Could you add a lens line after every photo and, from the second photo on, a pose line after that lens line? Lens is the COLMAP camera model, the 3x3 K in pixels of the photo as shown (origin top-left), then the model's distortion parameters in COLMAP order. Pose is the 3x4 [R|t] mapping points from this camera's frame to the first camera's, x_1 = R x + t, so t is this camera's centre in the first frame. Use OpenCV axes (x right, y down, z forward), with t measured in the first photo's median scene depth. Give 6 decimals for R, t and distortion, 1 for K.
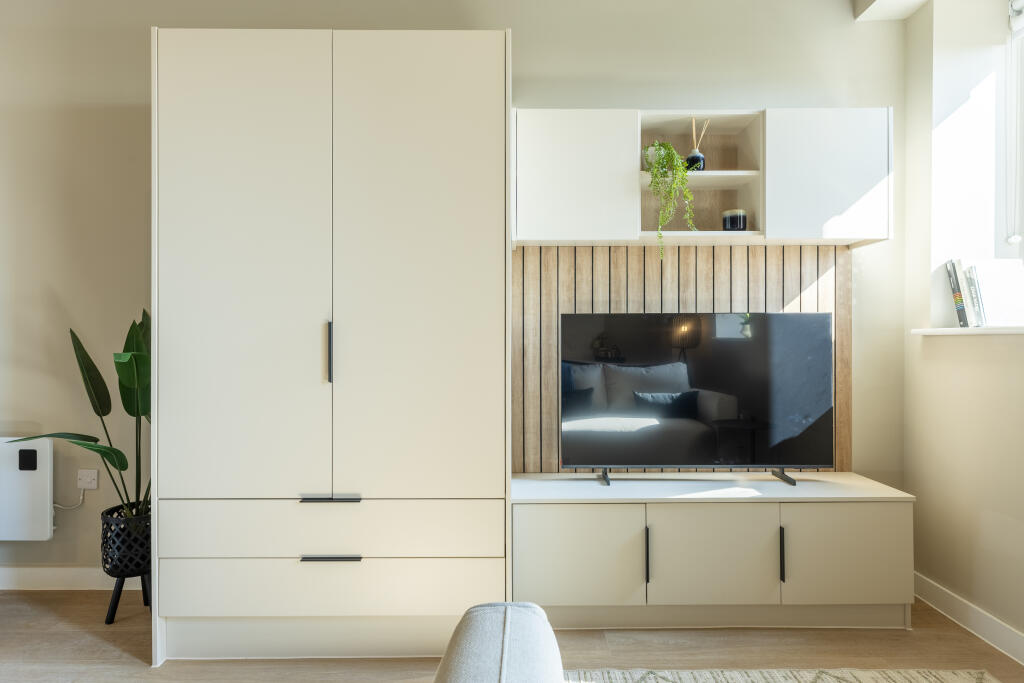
lens RADIAL K [[570.7, 0, 583.3], [0, 570.7, 344.0], [0, 0, 1]] dist [0.003132, 0.001448]
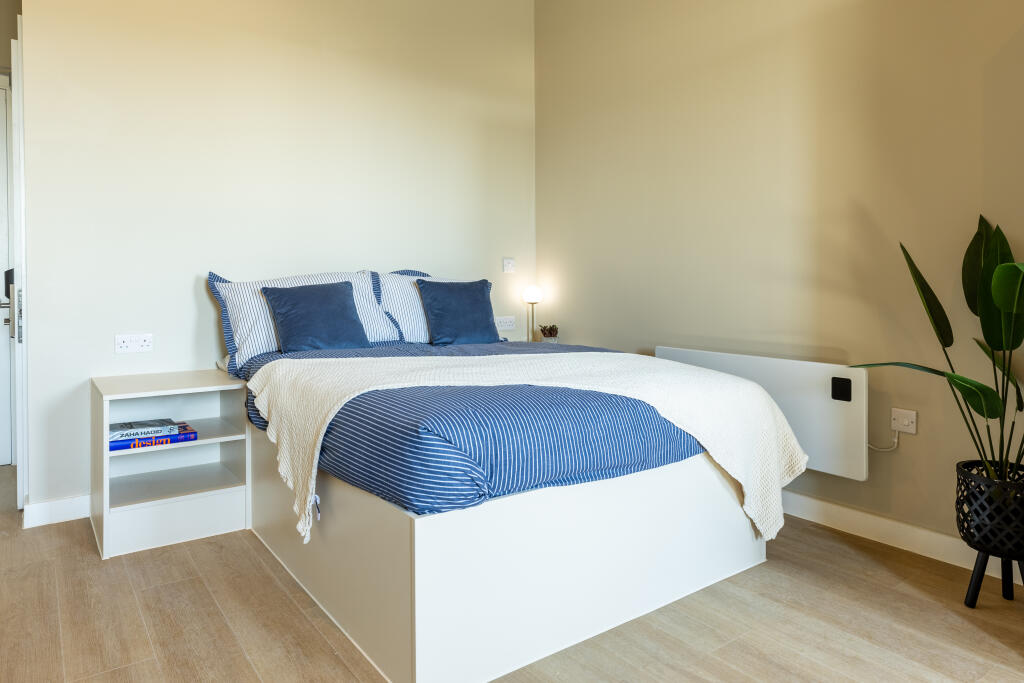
lens RADIAL K [[671.4, 0, 510.6], [0, 671.4, 295.6], [0, 0, 1]] dist [0.003597, 0.001544]
pose [[0.580257, 0.010623, -0.814364, -0.370180], [0.000771, 0.999907, 0.013593, 0.033994], [0.814433, -0.008515, 0.580195, -0.054486]]
